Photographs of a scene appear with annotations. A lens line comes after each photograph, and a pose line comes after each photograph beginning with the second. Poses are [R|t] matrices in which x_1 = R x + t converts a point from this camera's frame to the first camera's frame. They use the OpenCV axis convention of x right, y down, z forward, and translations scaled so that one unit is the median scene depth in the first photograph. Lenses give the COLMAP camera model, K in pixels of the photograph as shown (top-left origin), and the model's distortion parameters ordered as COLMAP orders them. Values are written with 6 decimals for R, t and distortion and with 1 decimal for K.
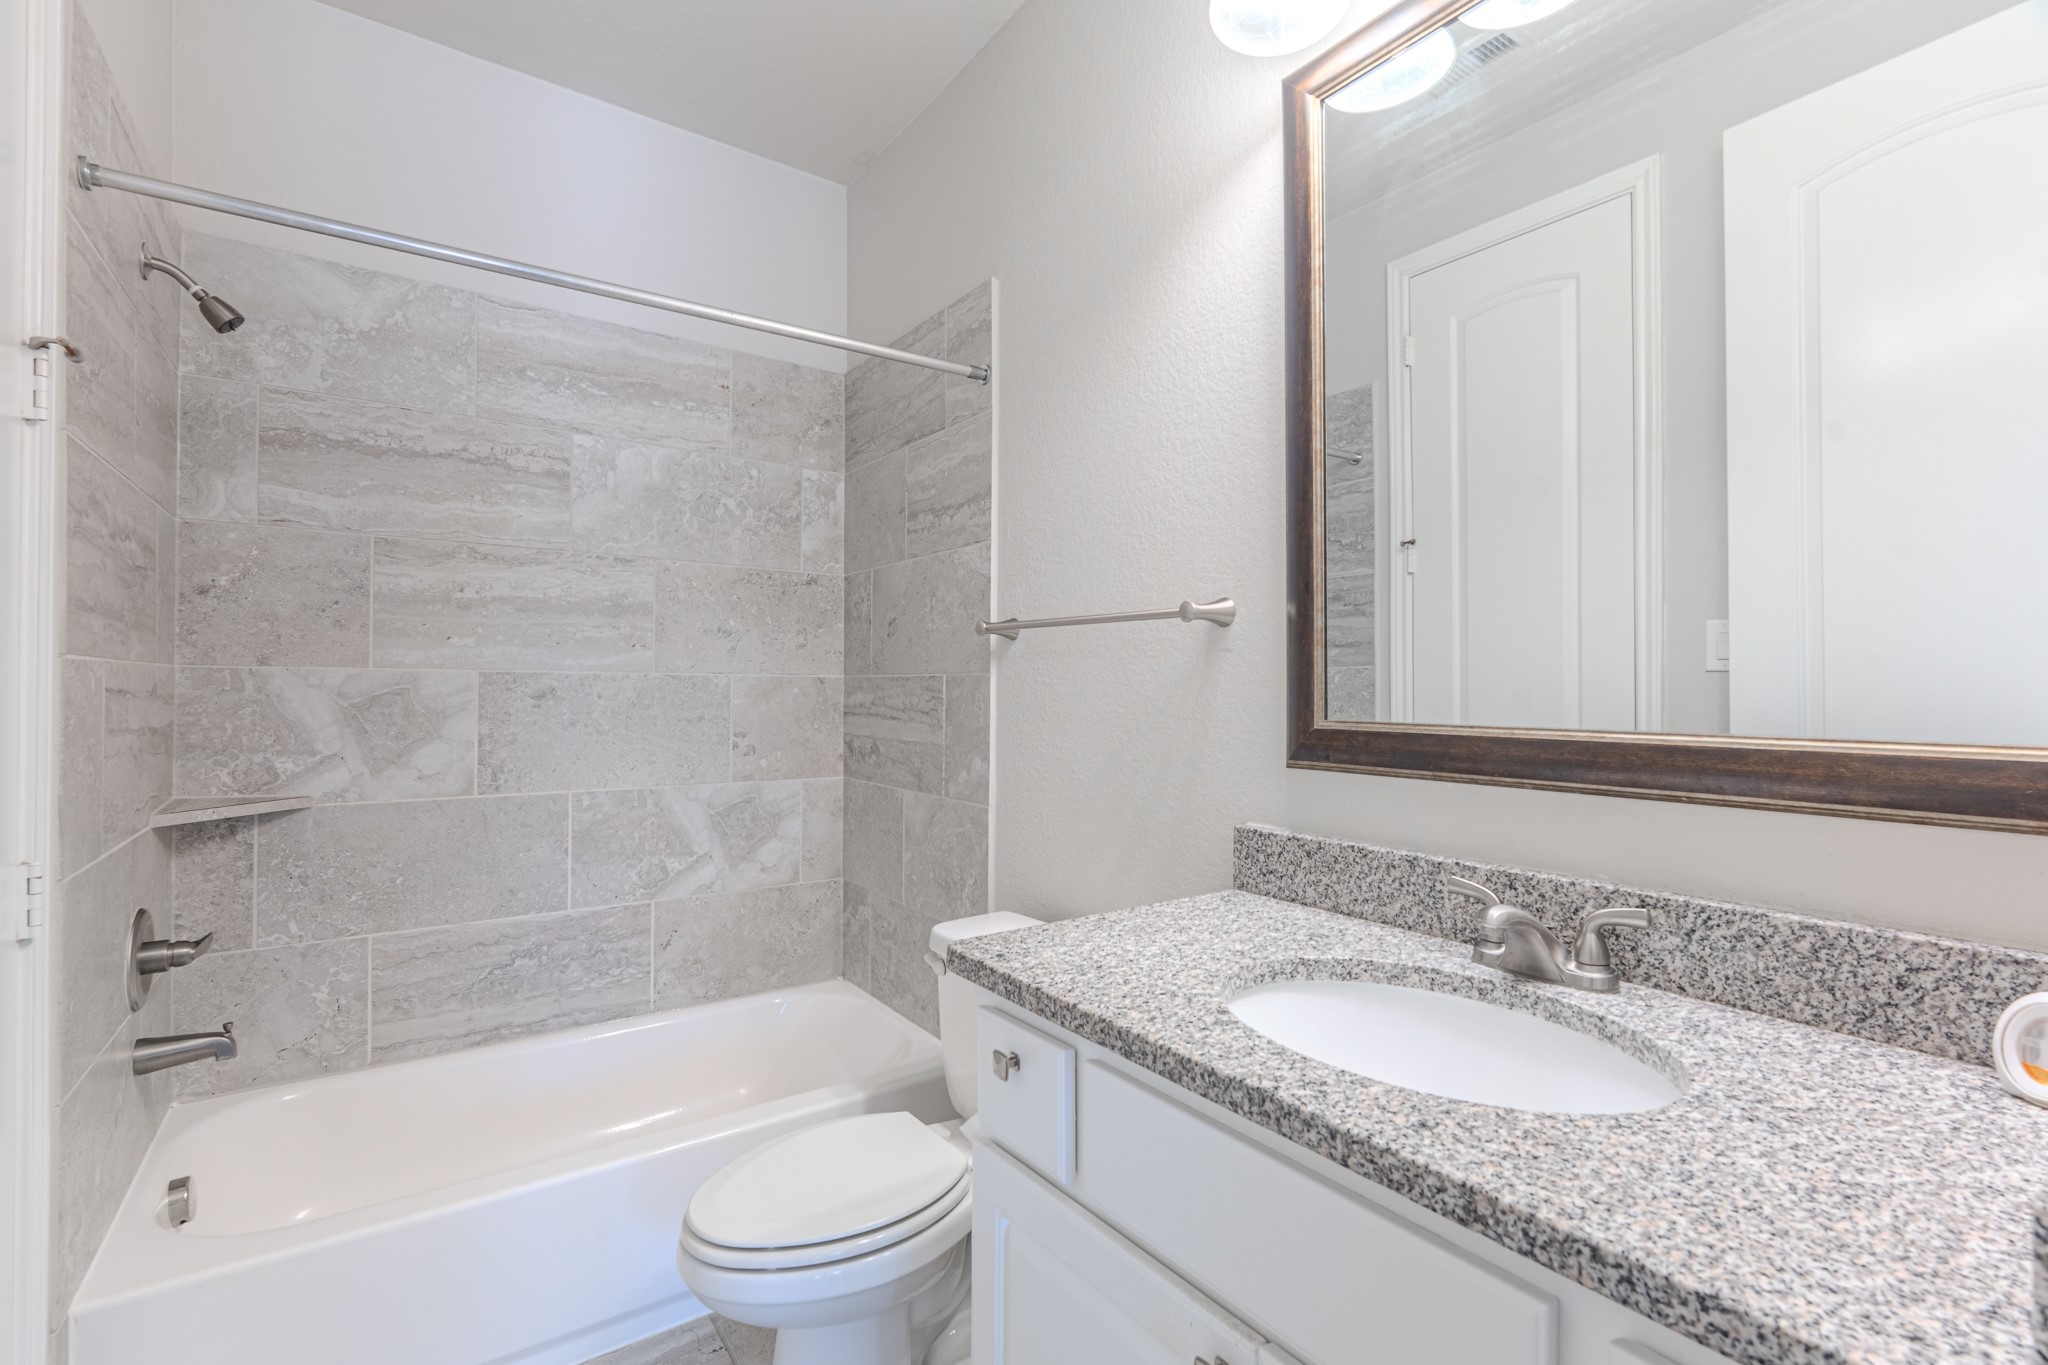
lens RADIAL K [[910.5, 0, 1024.5], [0, 910.5, 679.3], [0, 0, 1]] dist [0.001461, -0.001231]
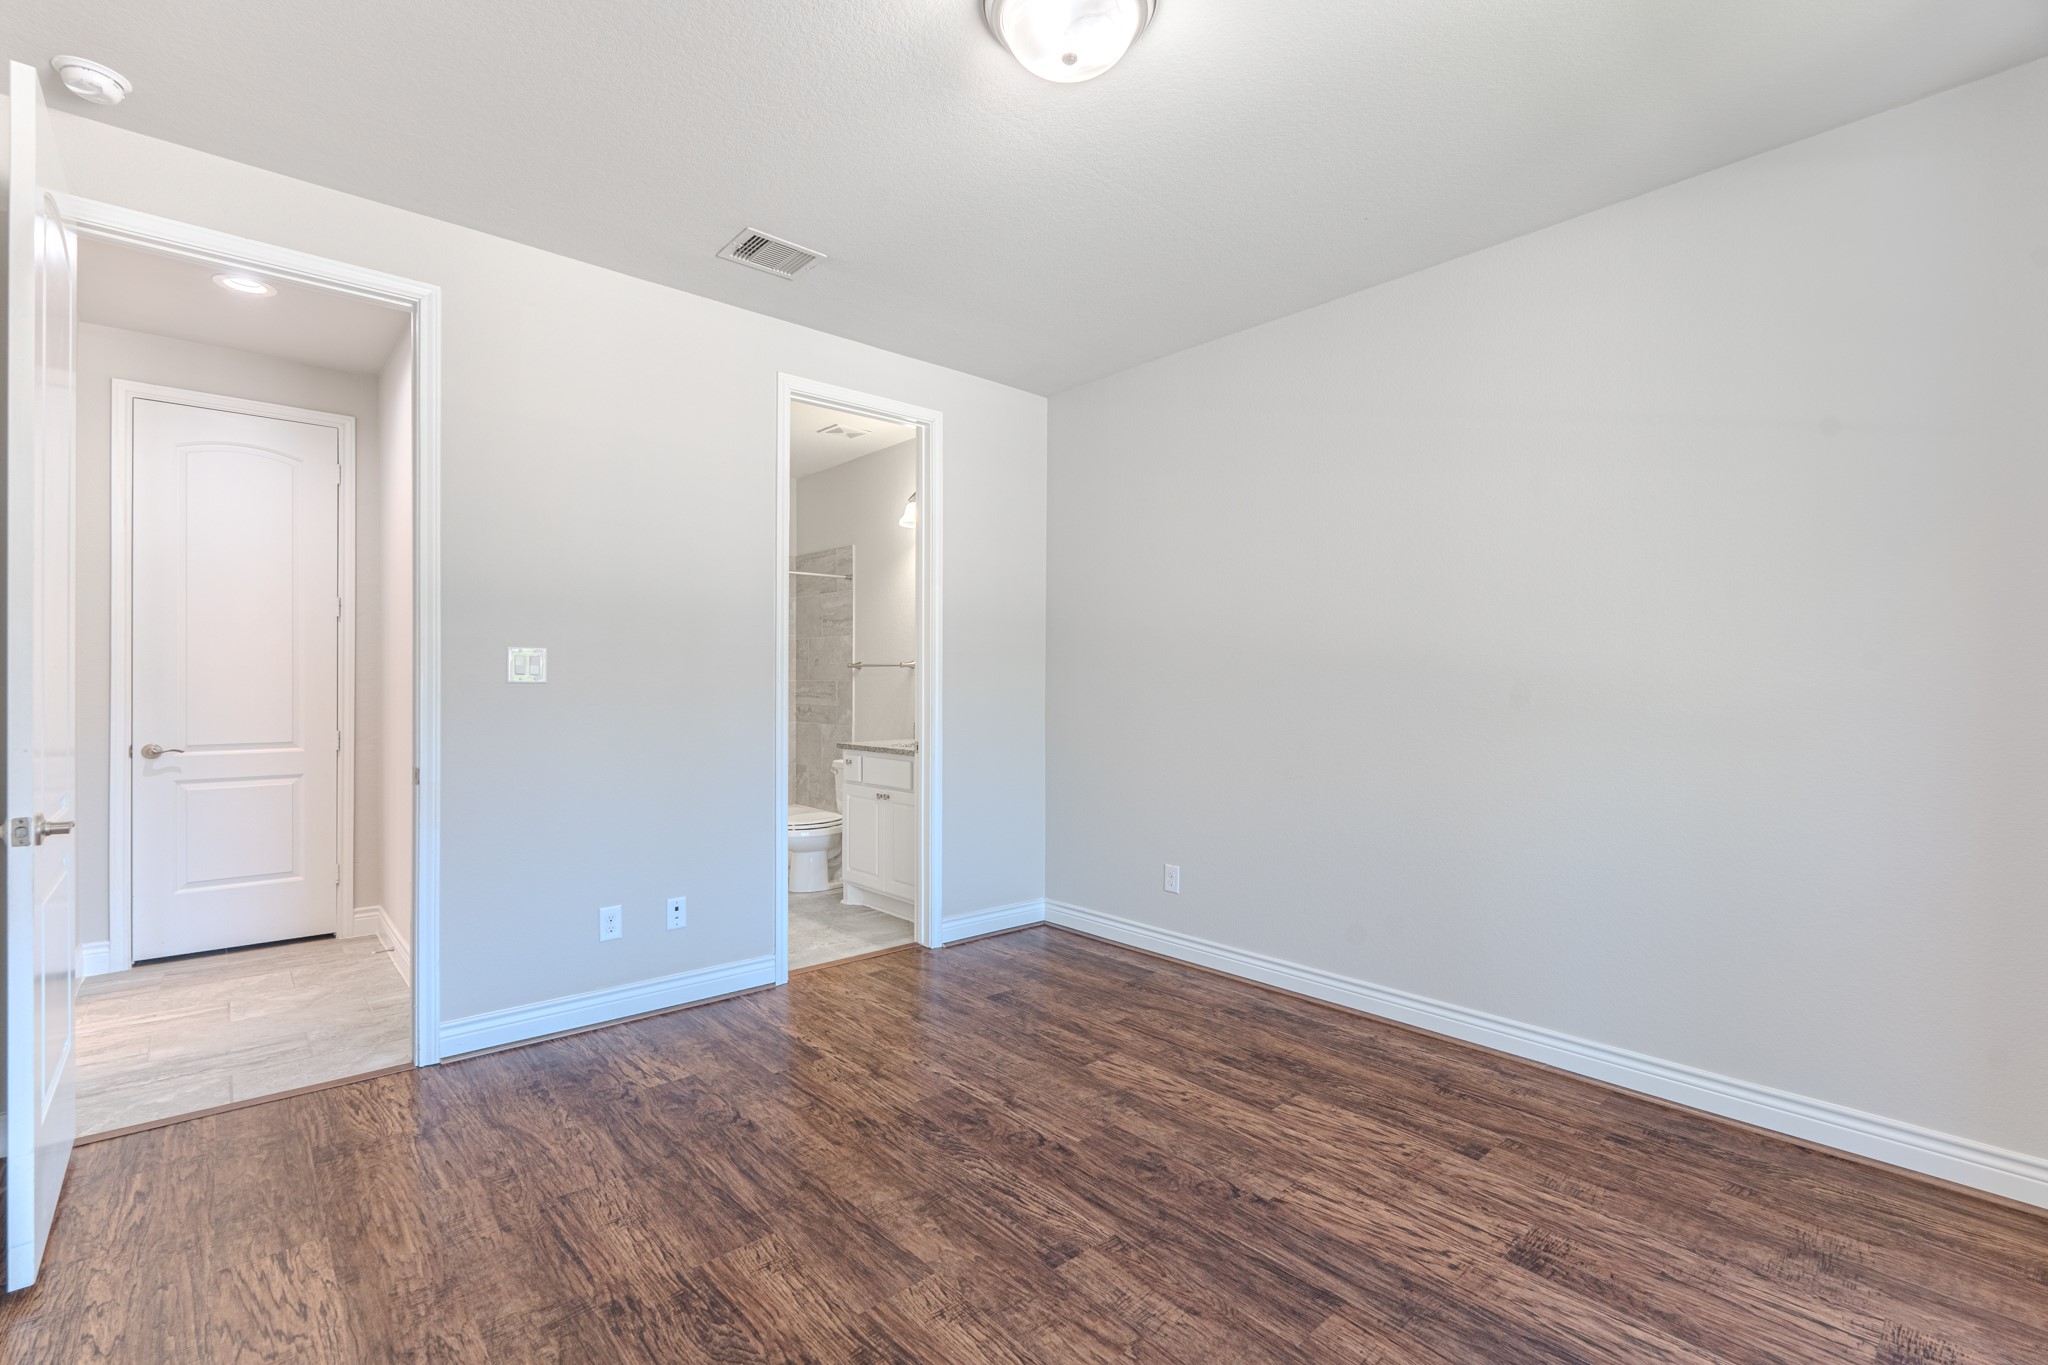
lens RADIAL K [[910.5, 0, 1023.3], [0, 910.5, 674.9], [0, 0, 1]] dist [0.001461, -0.001231]
pose [[0.993891, -0.006401, 0.110183, 0.181583], [0.006147, 0.999978, 0.002648, -0.028241], [-0.110197, -0.001955, 0.993908, -1.931632]]
